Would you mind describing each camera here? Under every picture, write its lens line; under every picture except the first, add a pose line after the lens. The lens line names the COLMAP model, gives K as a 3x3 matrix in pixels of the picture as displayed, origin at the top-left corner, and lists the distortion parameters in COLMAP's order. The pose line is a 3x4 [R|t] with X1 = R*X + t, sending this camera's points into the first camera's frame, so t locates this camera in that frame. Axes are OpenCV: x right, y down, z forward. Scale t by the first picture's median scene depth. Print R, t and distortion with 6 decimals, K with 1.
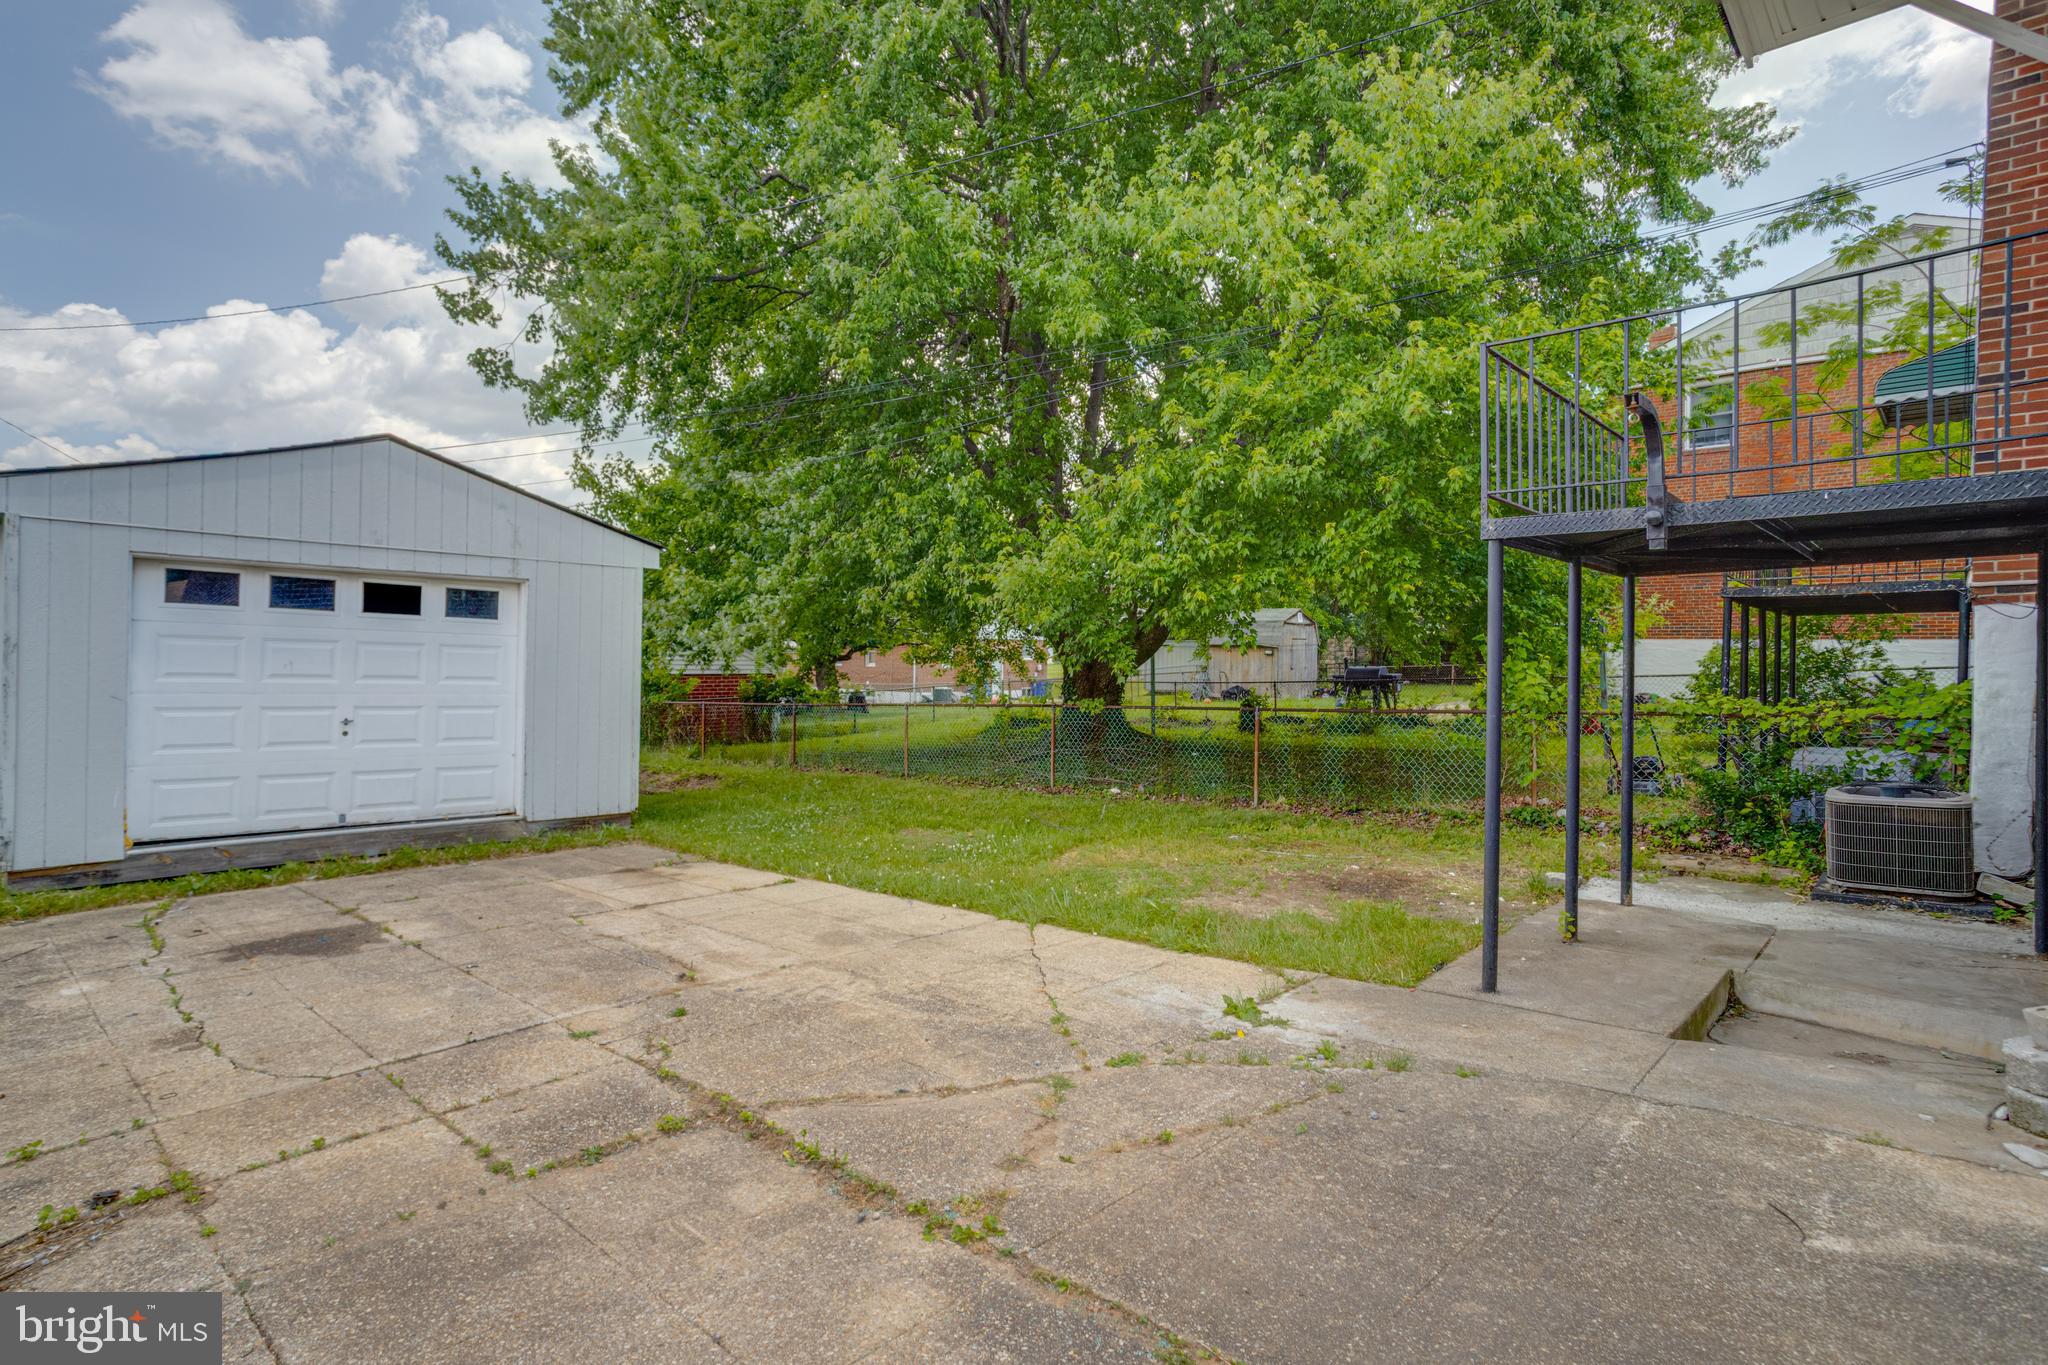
lens RADIAL K [[1038.3, 0, 1024.9], [0, 1038.3, 664.9], [0, 0, 1]] dist [-0.024561, 0.013360]
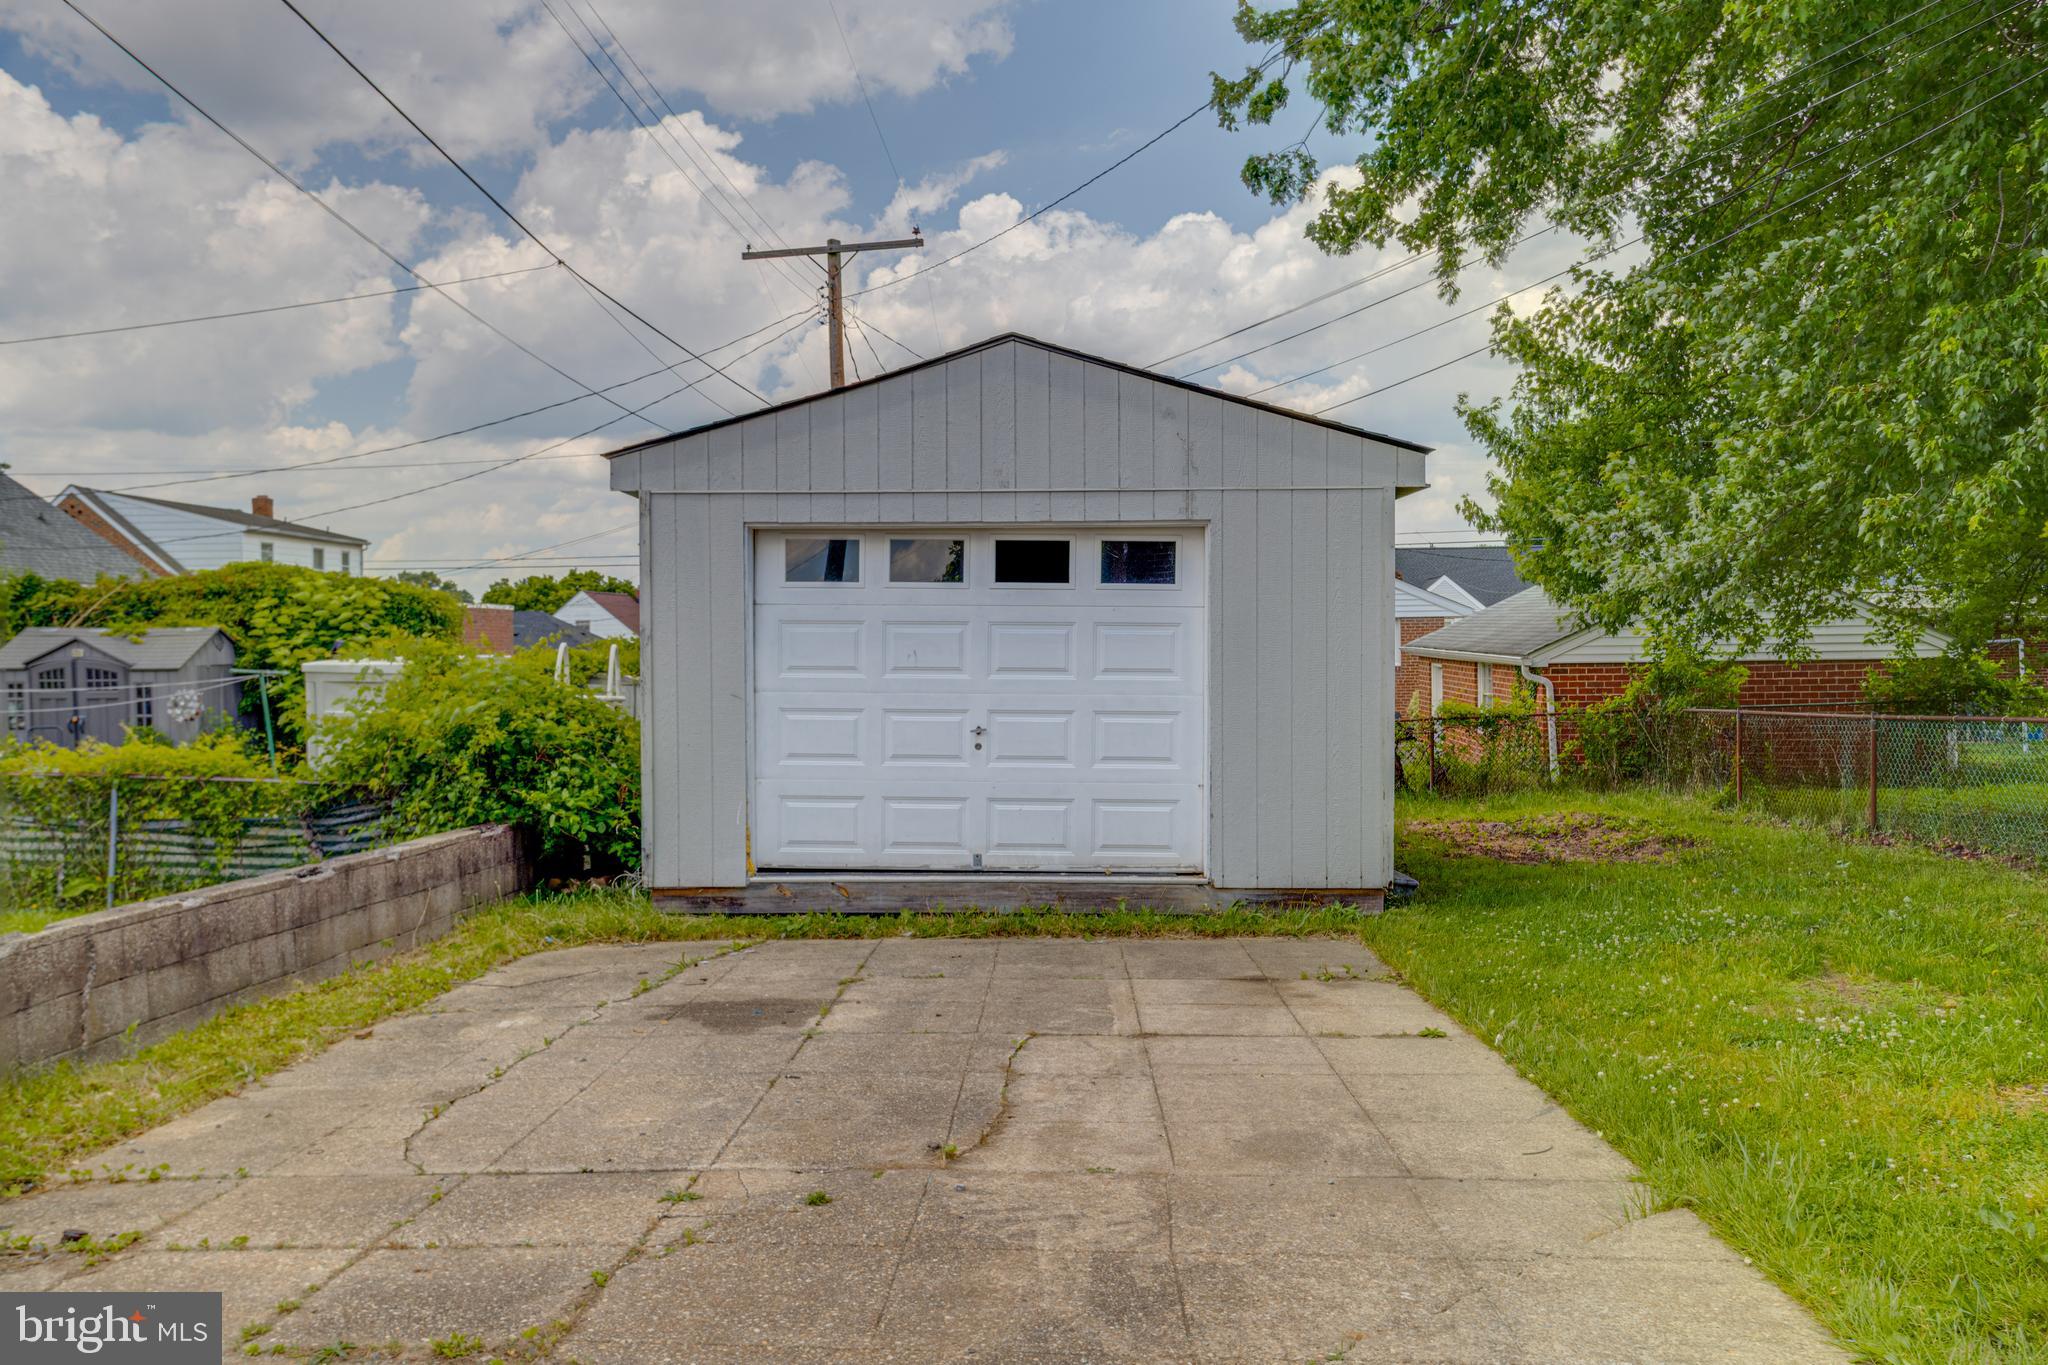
lens RADIAL K [[1680.5, 0, 1006.5], [0, 1680.5, 697.4], [0, 0, 1]] dist [0.015405, 0.009343]
pose [[0.655071, 0.006596, -0.755539, 0.271392], [0.015842, 0.999622, 0.022463, 0.004267], [0.755401, -0.026684, 0.654719, 0.220657]]
